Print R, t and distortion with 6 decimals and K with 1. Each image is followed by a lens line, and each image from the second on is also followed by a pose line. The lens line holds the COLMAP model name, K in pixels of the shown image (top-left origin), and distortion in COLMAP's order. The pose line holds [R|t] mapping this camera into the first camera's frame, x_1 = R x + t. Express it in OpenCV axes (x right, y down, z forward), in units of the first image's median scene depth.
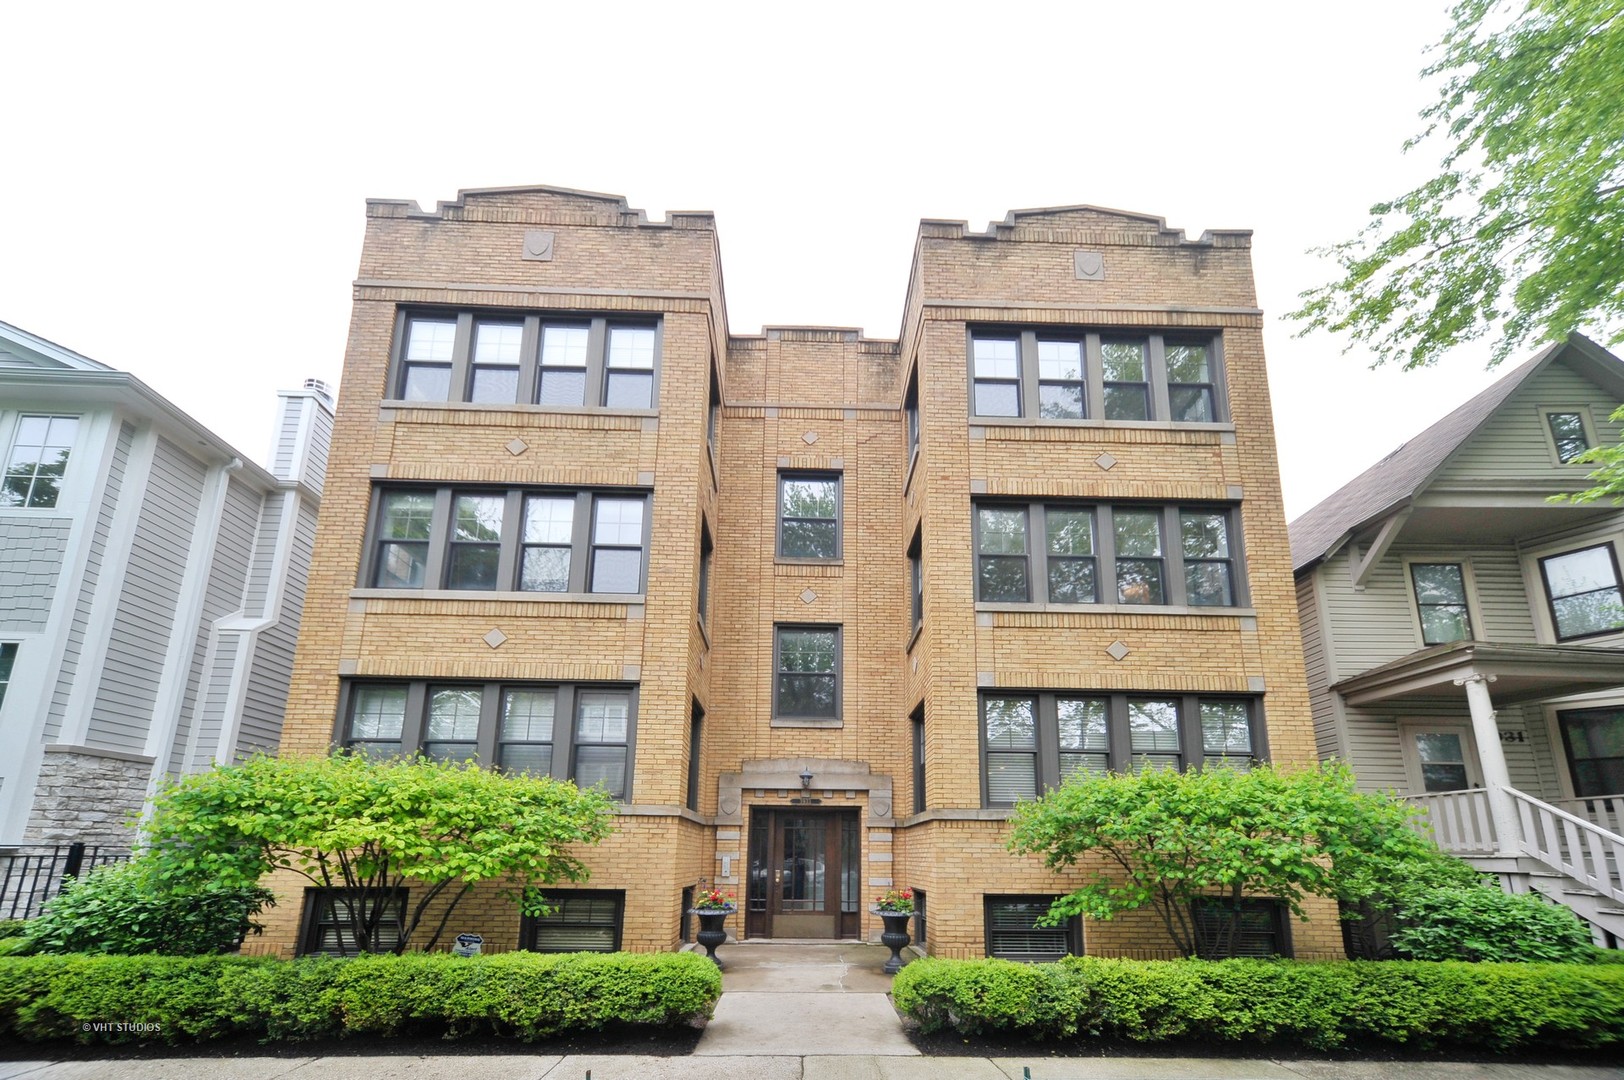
lens RADIAL K [[563.6, 0, 811.7], [0, 563.6, 625.8], [0, 0, 1]] dist [0.002629, 0.000251]
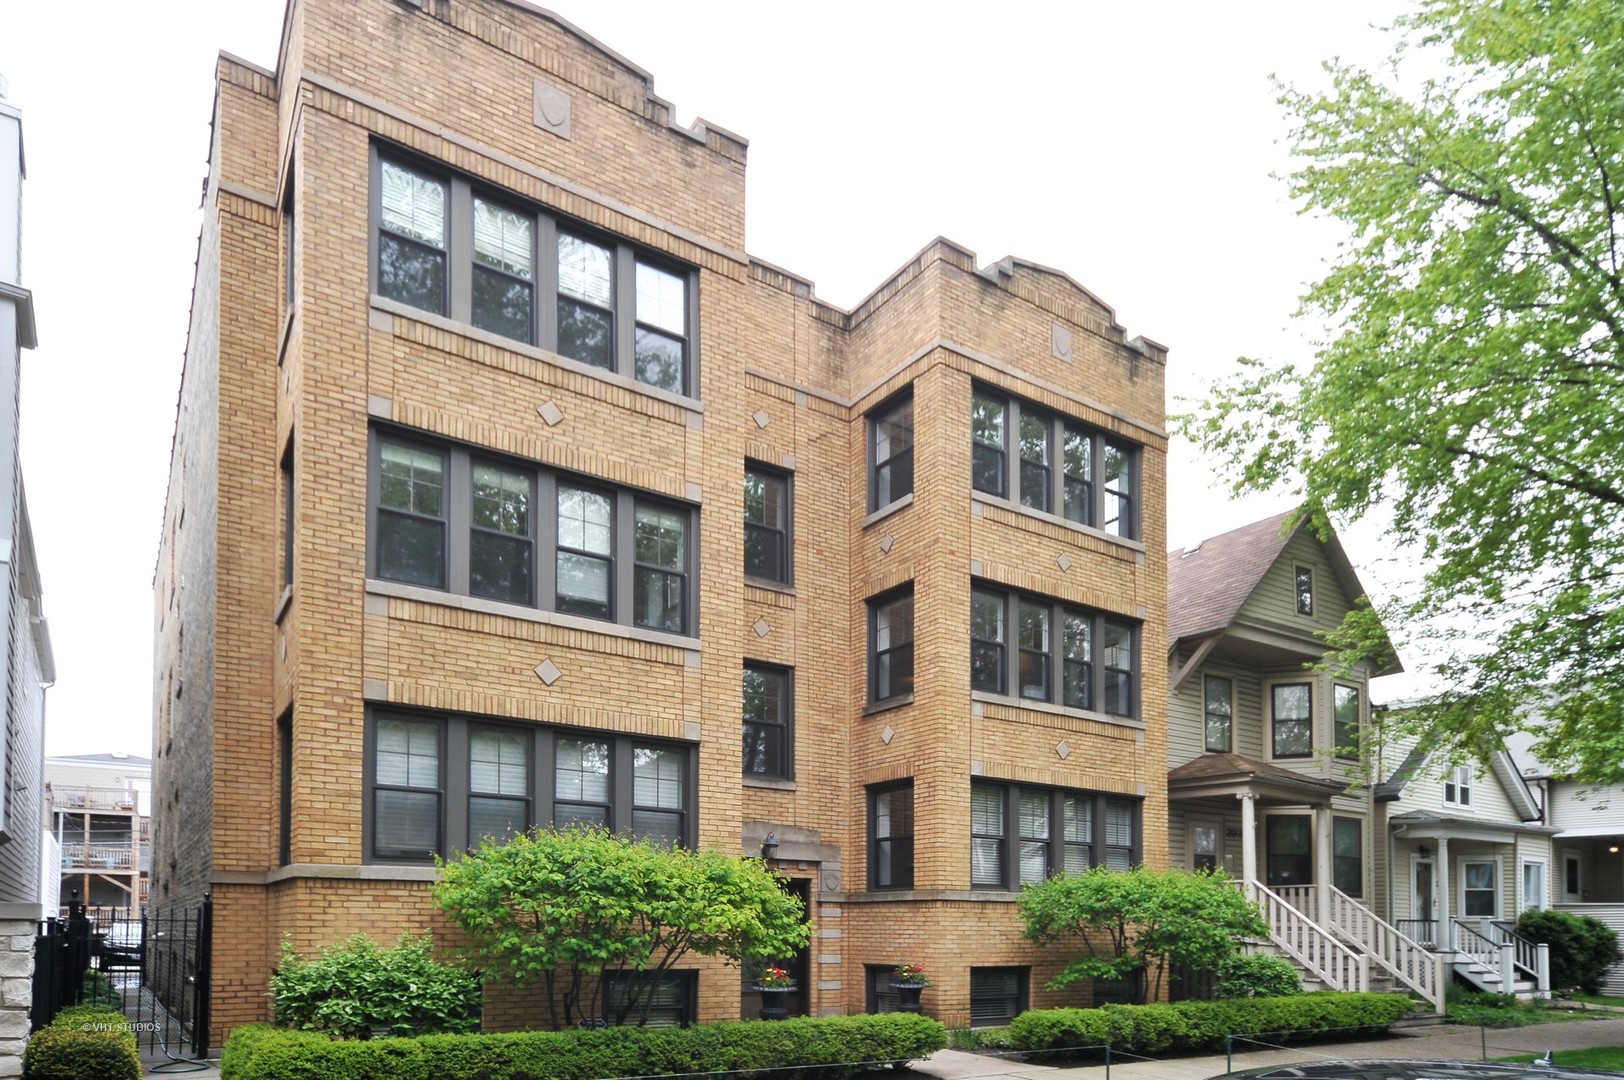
lens RADIAL K [[955.4, 0, 812.0], [0, 955.4, 540.0], [0, 0, 1]] dist [0.005690, -0.025019]
pose [[0.841694, 0.203710, 0.500054, -0.818827], [-0.207143, 0.977064, -0.049367, -0.149990], [-0.498641, -0.062031, 0.864586, -0.332262]]
